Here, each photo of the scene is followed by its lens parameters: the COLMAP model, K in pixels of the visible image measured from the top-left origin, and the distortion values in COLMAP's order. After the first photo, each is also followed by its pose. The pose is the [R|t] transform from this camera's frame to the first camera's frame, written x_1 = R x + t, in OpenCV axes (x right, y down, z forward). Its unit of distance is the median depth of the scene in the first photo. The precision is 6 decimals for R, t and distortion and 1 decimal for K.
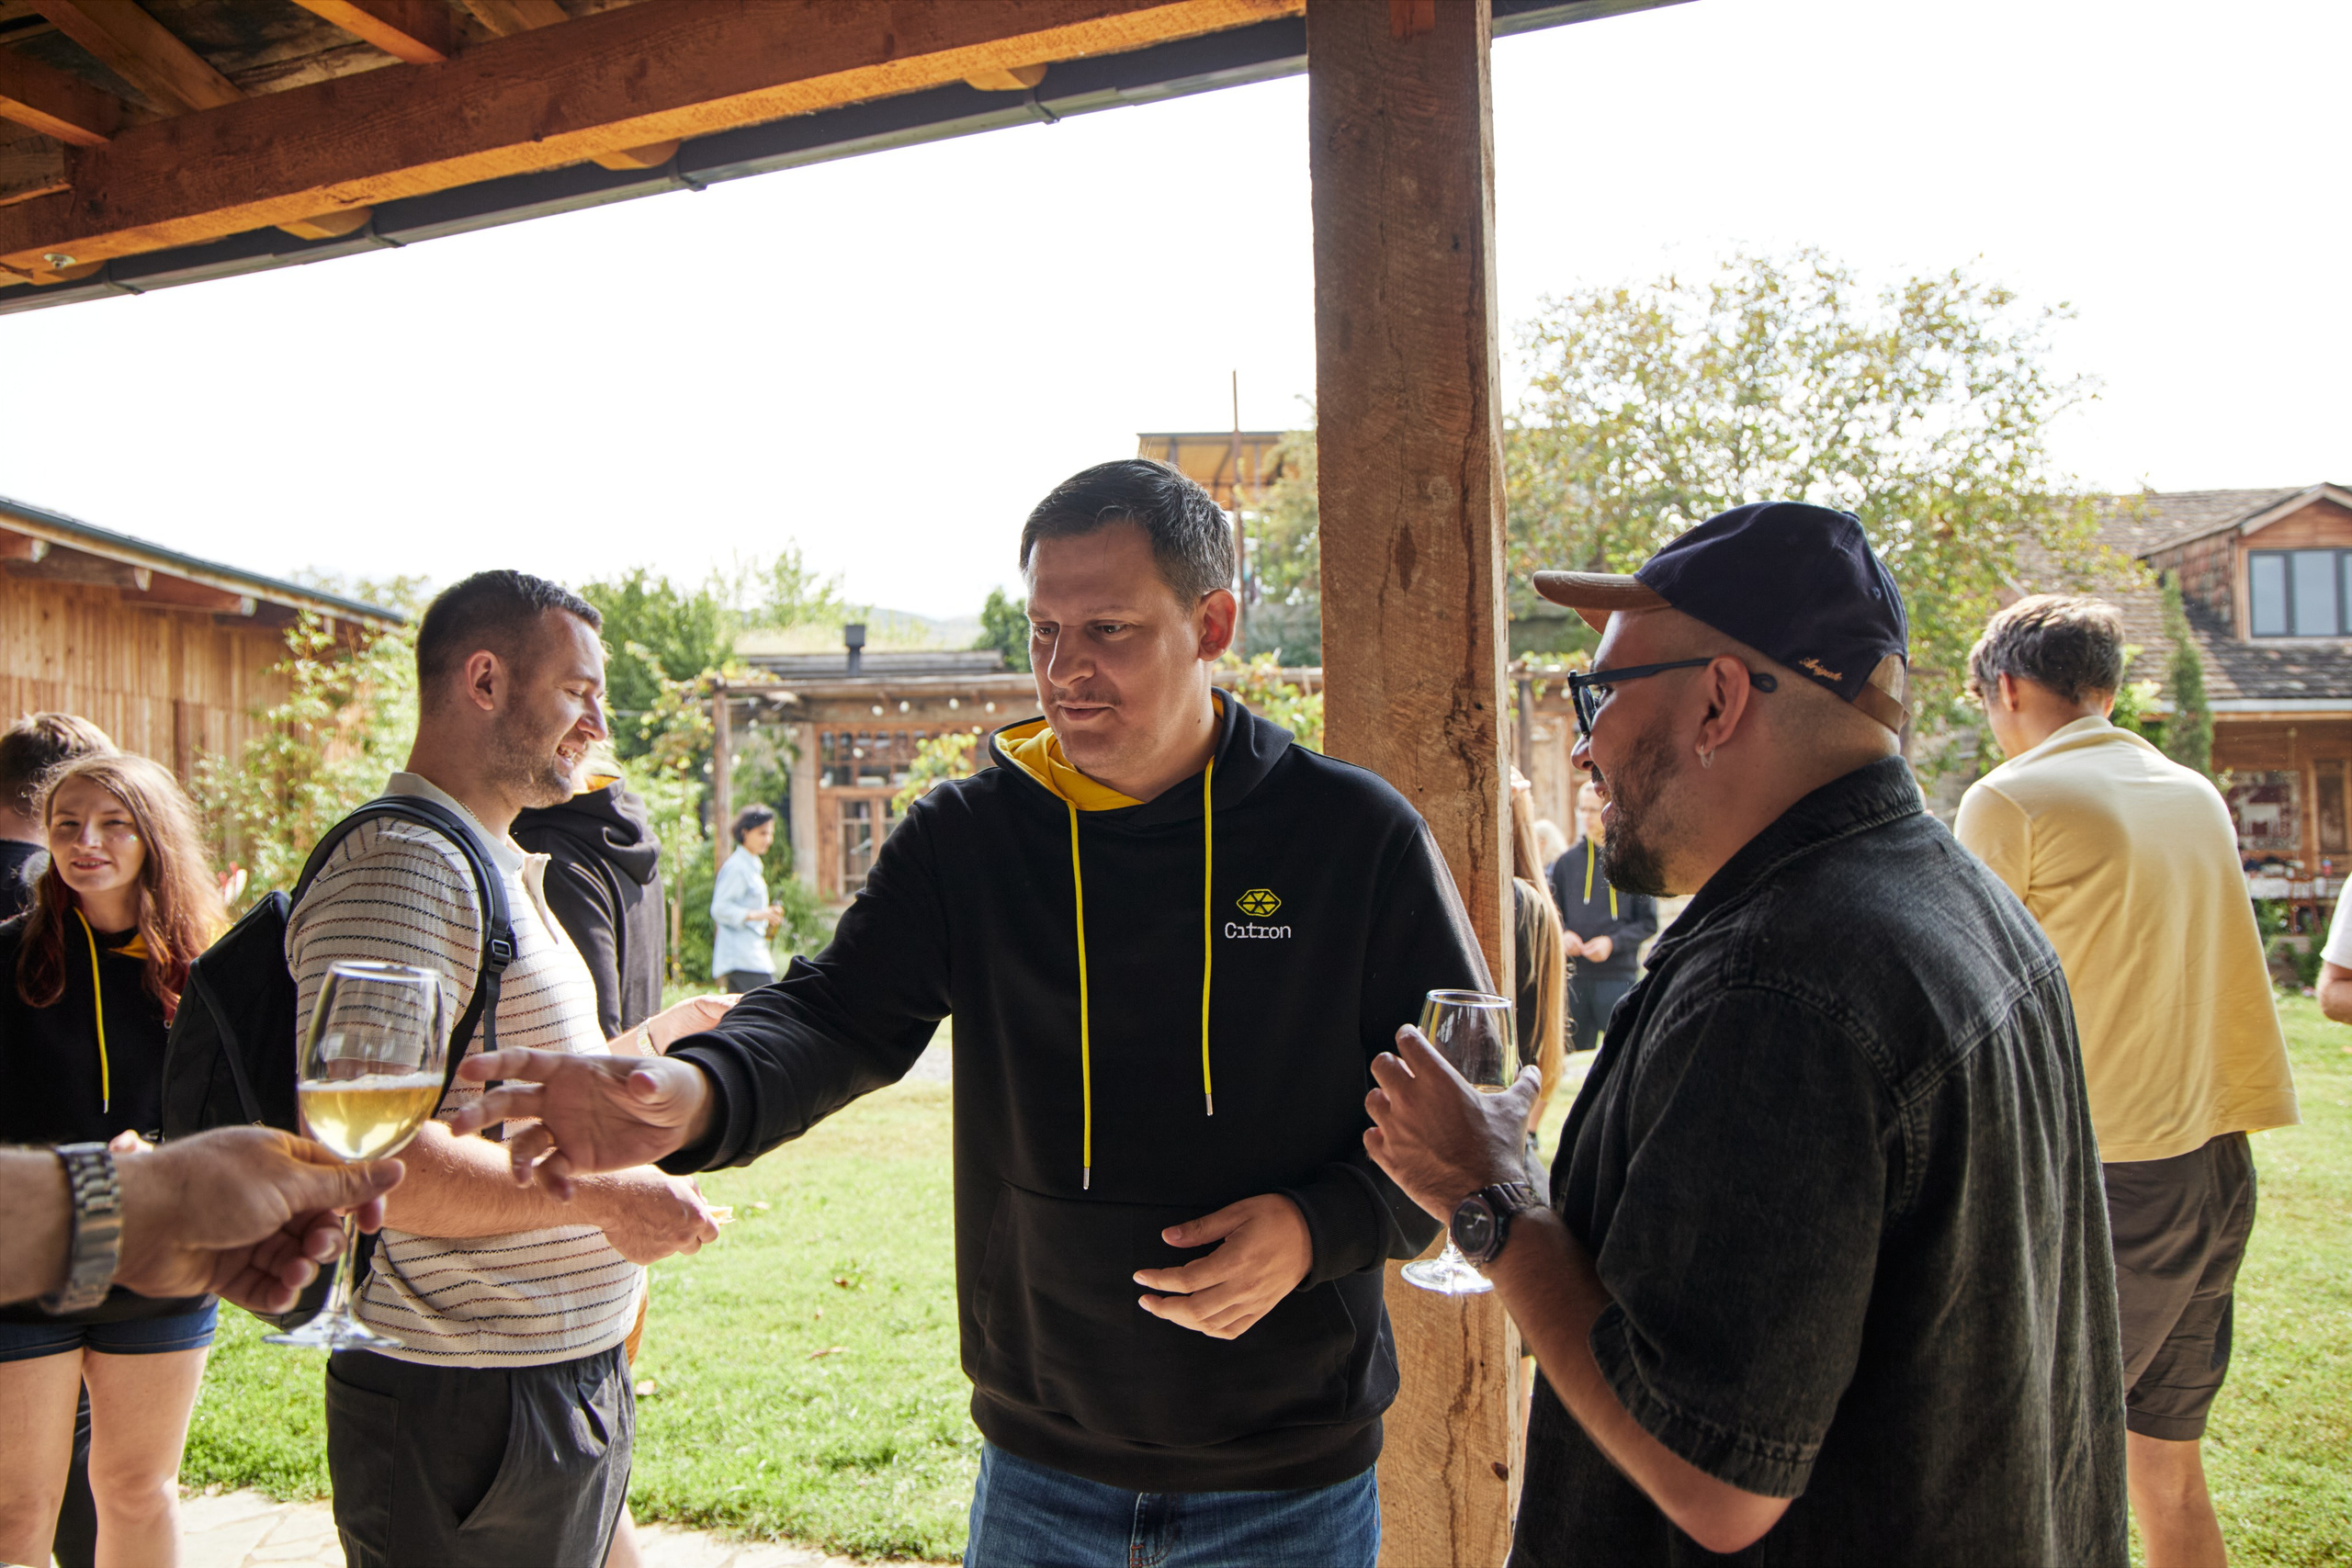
lens RADIAL K [[1811.2, 0, 1190.4], [0, 1811.2, 768.3], [0, 0, 1]] dist [-0.036283, 0.037817]
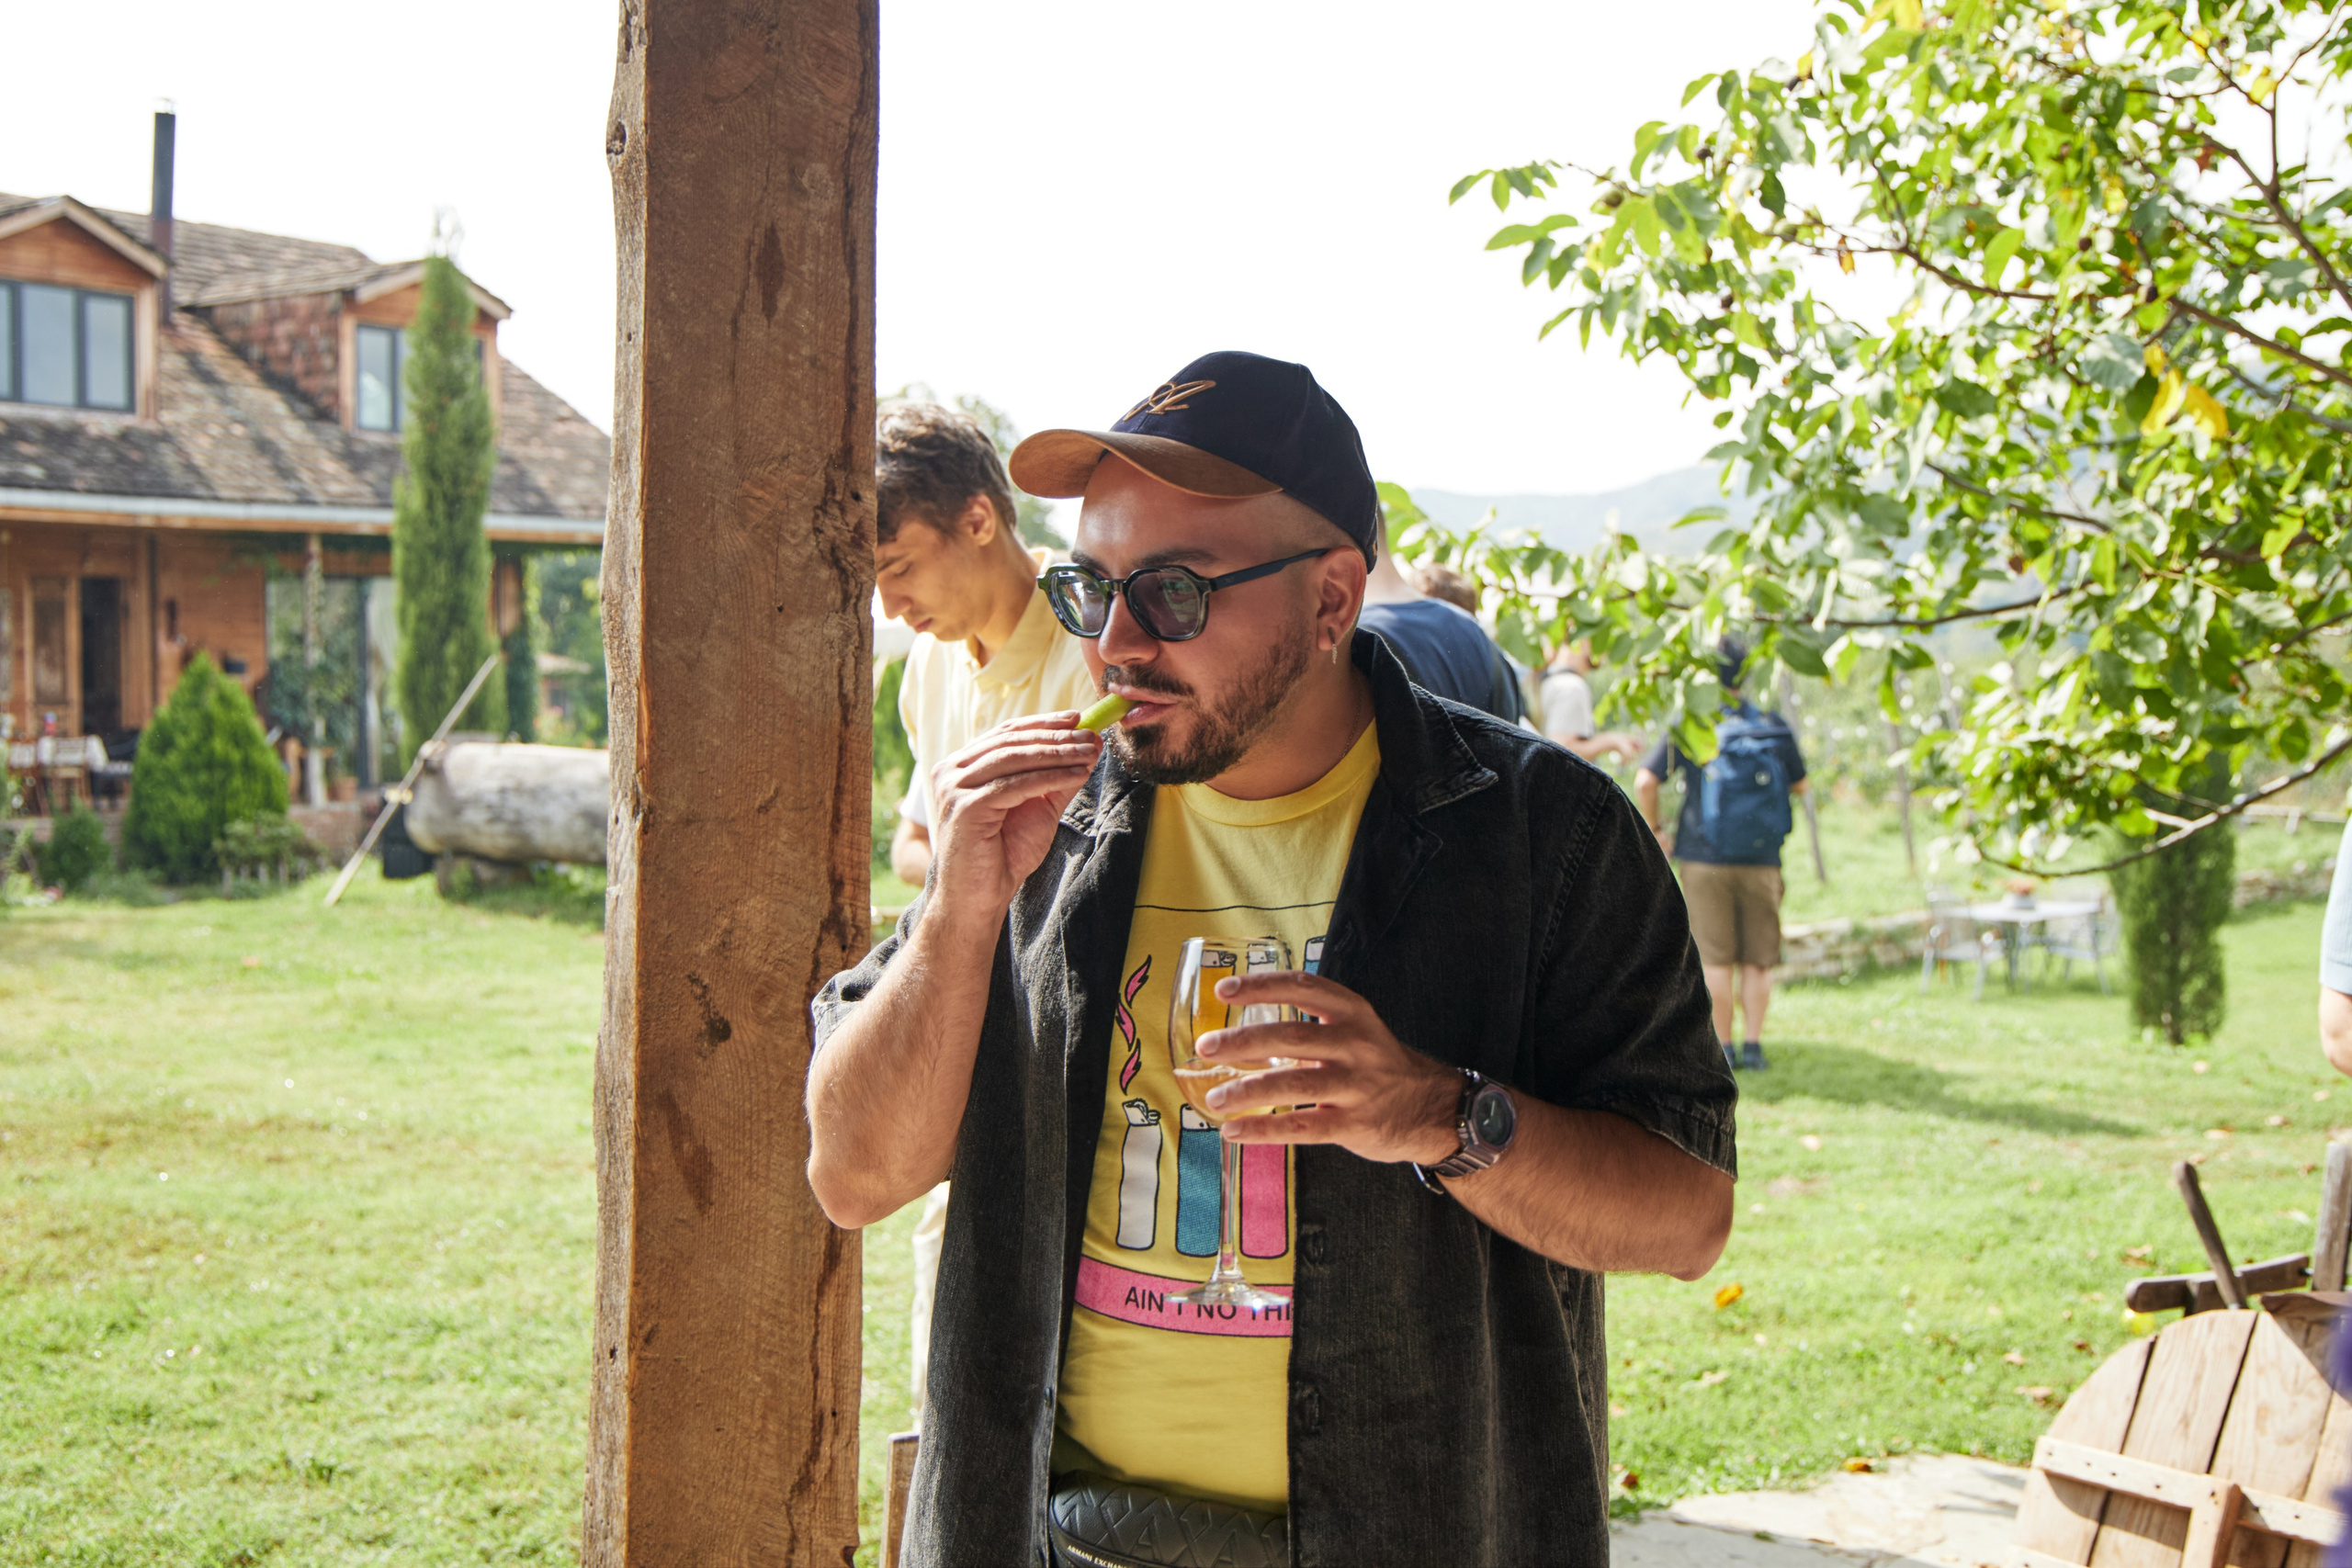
lens RADIAL K [[2673.9, 0, 1175.0], [0, 2673.9, 658.5], [0, 0, 1]] dist [0.091236, 0.000000]
pose [[0.524288, 0.018998, 0.851329, -0.671492], [-0.045310, 0.998957, 0.005612, 0.018159], [-0.850335, -0.041516, 0.524602, 0.327385]]
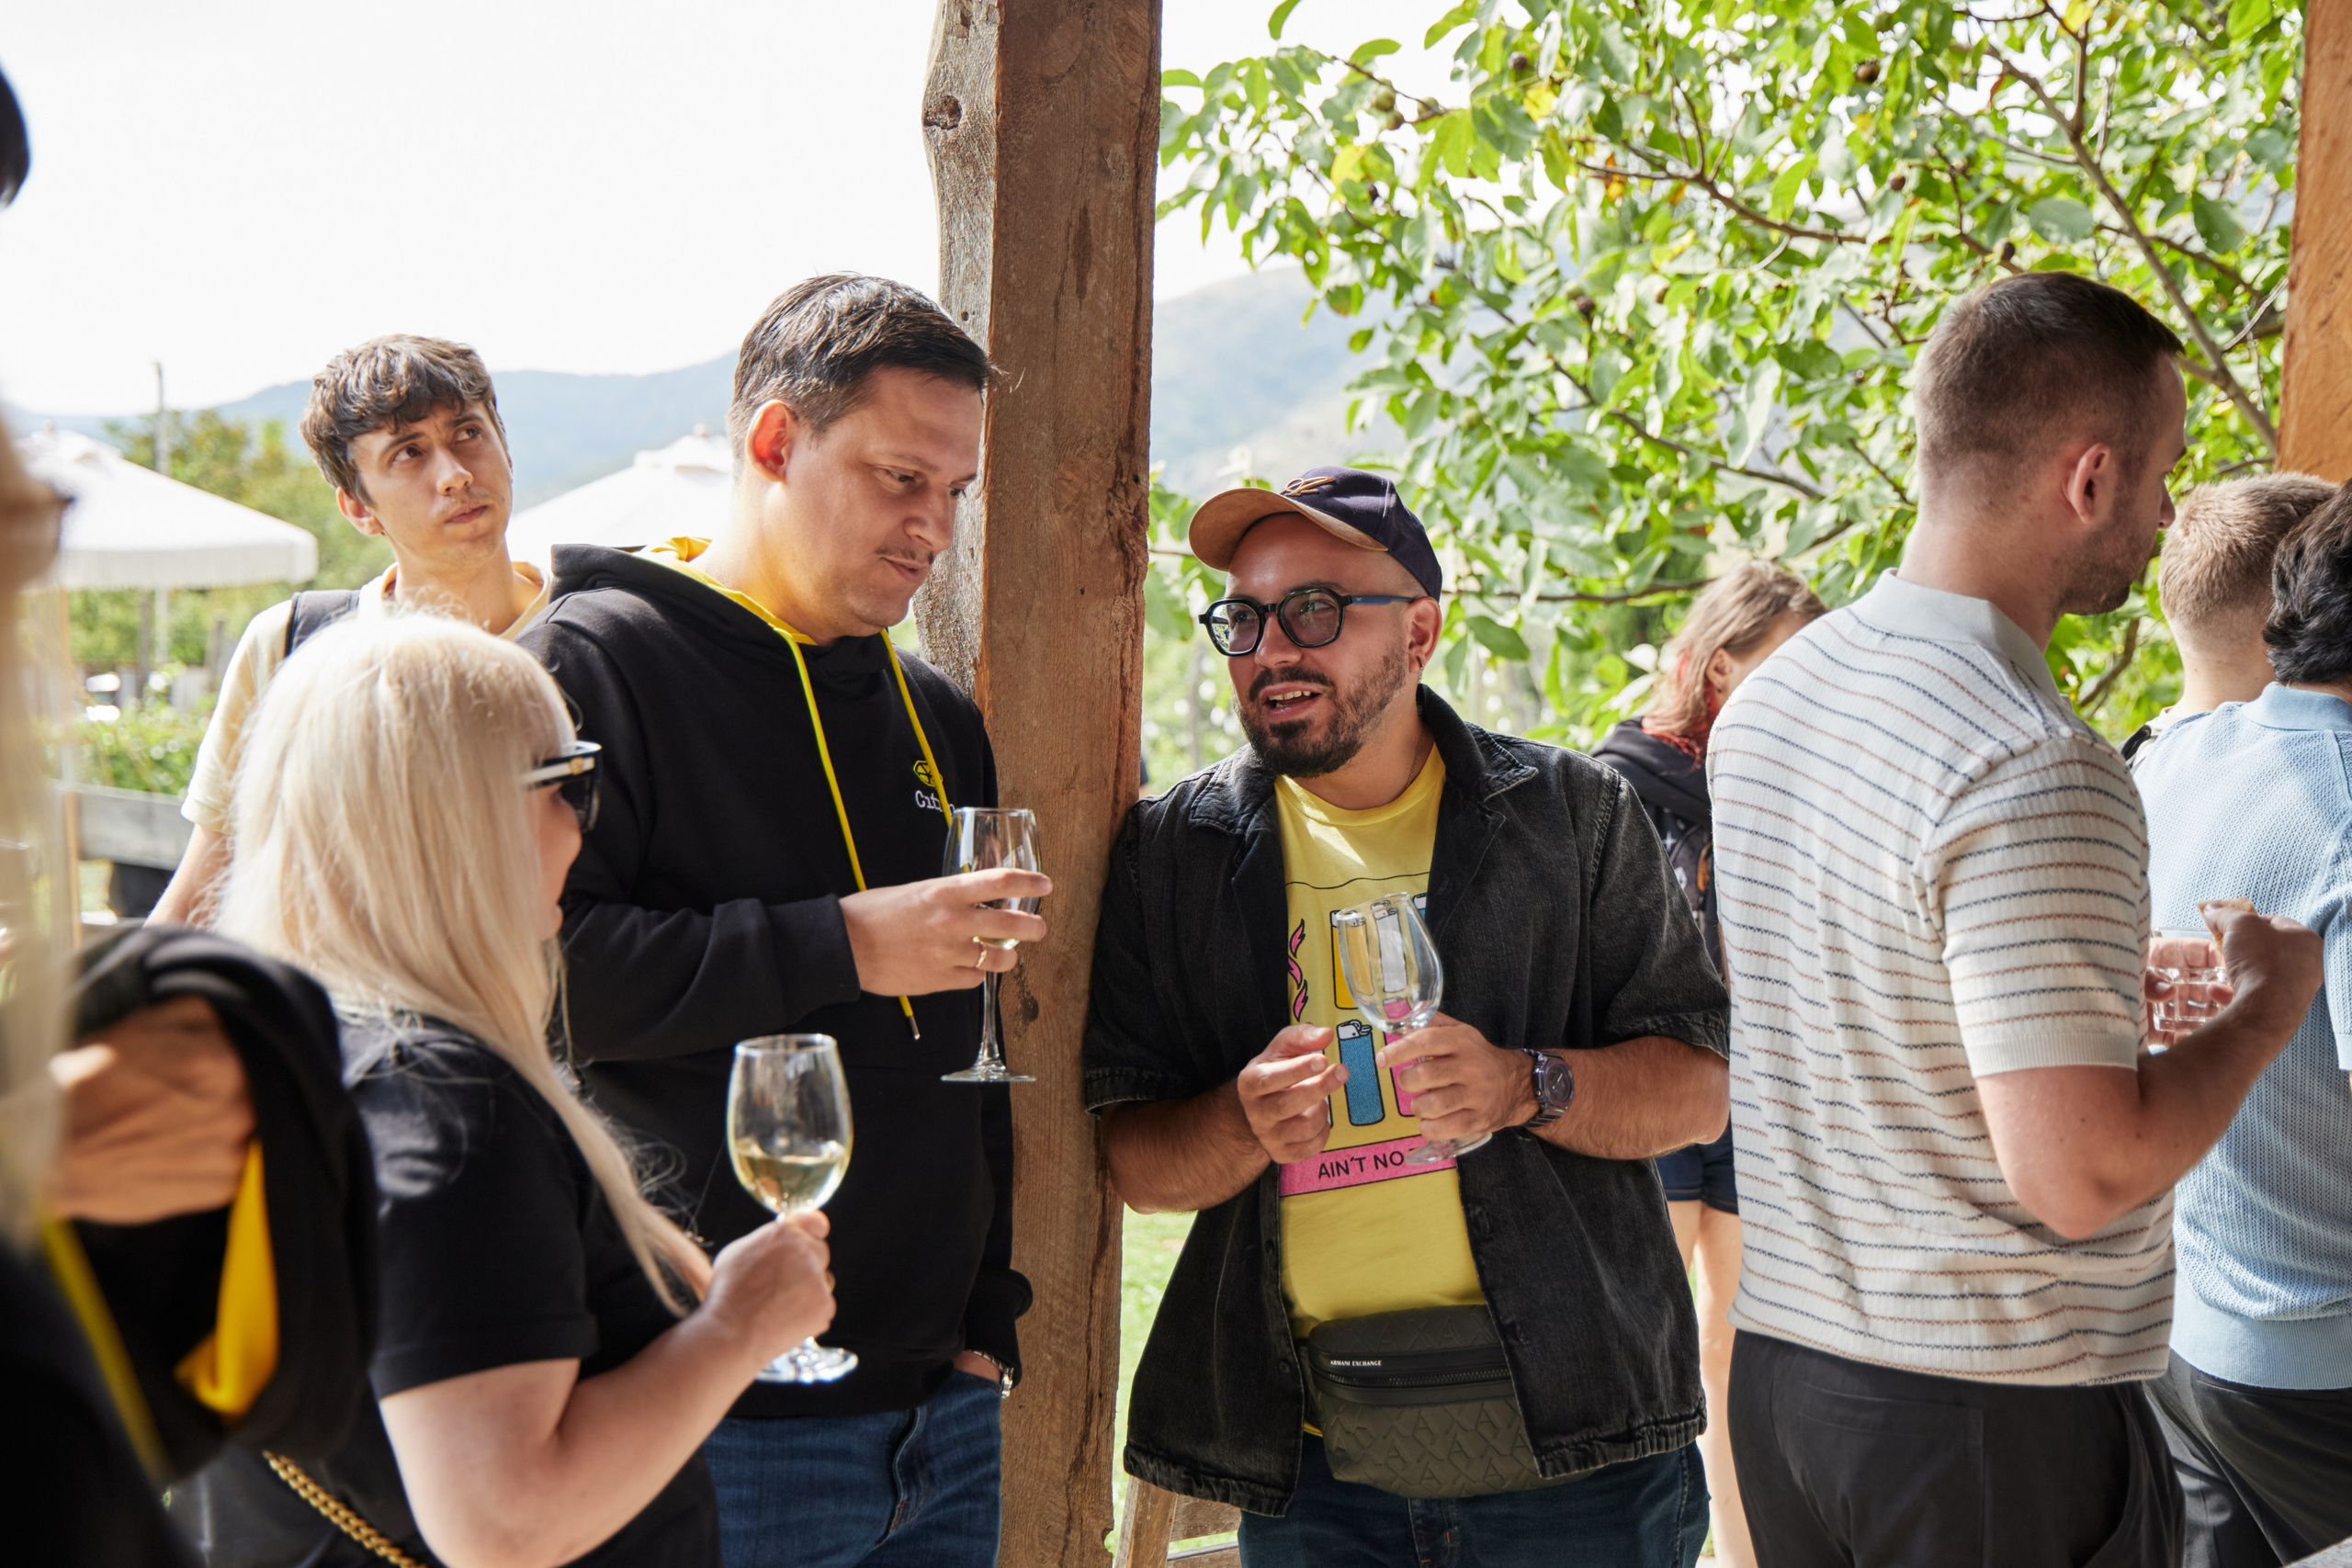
lens RADIAL K [[3873.5, 0, 1235.7], [0, 3873.5, 711.4], [0, 0, 1]] dist [0.233948, 0.000000]
pose [[0.274575, 0.002788, 0.961562, -1.290746], [-0.066674, 0.997644, 0.016146, 0.029757], [-0.959251, -0.068544, 0.274115, 0.529451]]
